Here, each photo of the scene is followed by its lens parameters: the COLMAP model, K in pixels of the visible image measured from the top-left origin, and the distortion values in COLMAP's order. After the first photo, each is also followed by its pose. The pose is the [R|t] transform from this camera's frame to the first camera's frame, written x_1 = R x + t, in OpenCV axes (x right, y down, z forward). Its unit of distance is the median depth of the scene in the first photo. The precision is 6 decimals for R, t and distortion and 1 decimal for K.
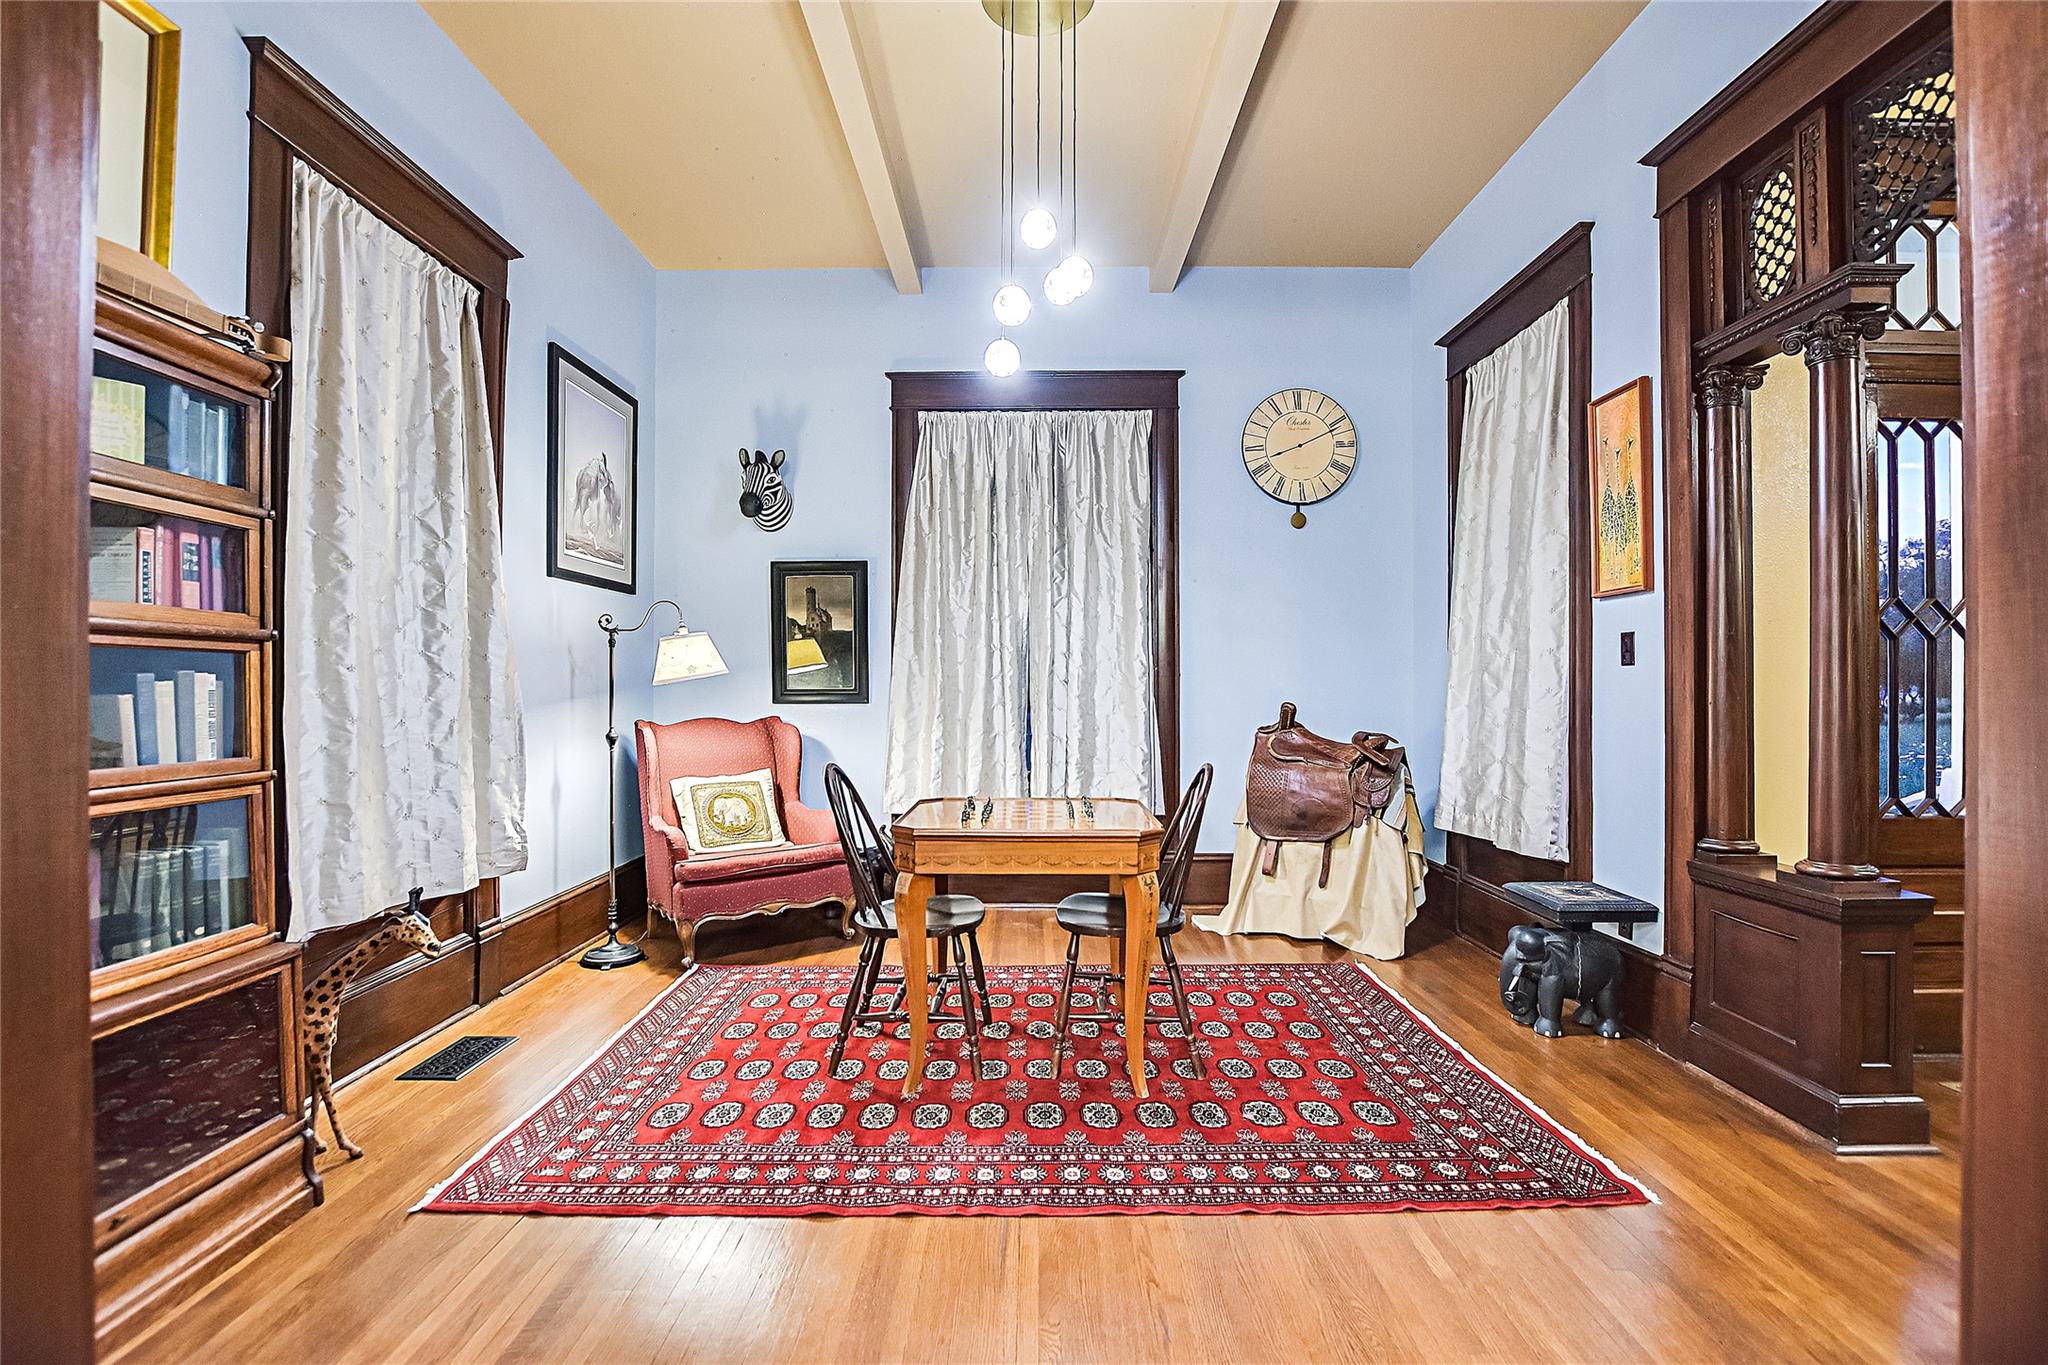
lens RADIAL K [[948.1, 0, 1023.4], [0, 948.1, 691.0], [0, 0, 1]] dist [-0.023794, 0.000033]
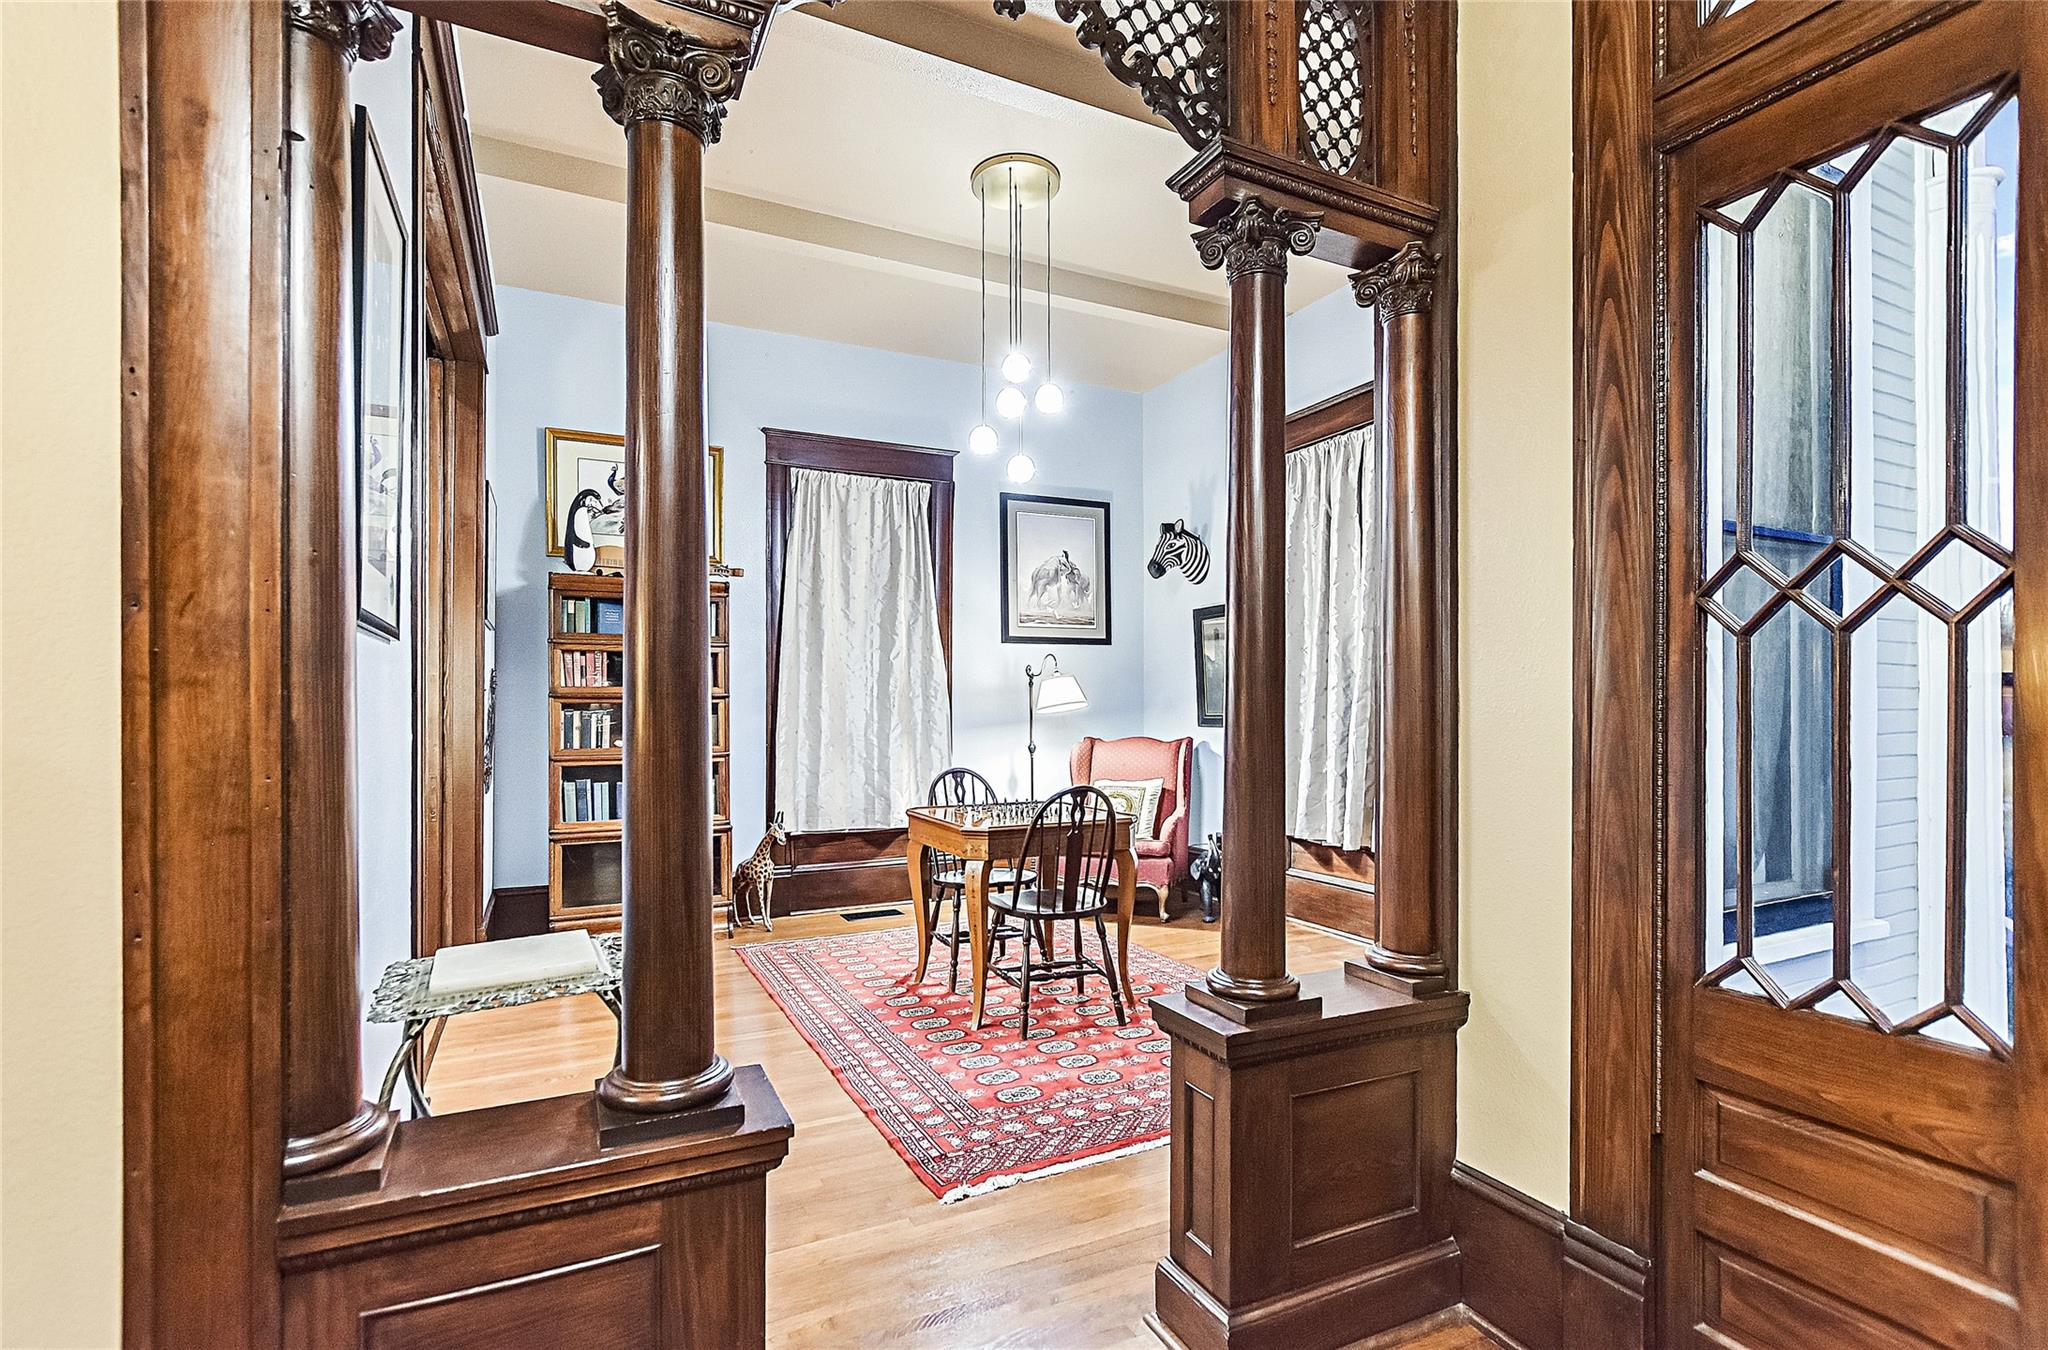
lens RADIAL K [[943.8, 0, 1002.6], [0, 943.8, 709.1], [0, 0, 1]] dist [0.000976, 0.000055]
pose [[0.436182, -0.000577, -0.899858, 0.877675], [0.001478, 0.999999, 0.000075, -0.010840], [0.899857, -0.001362, 0.436182, 0.305013]]
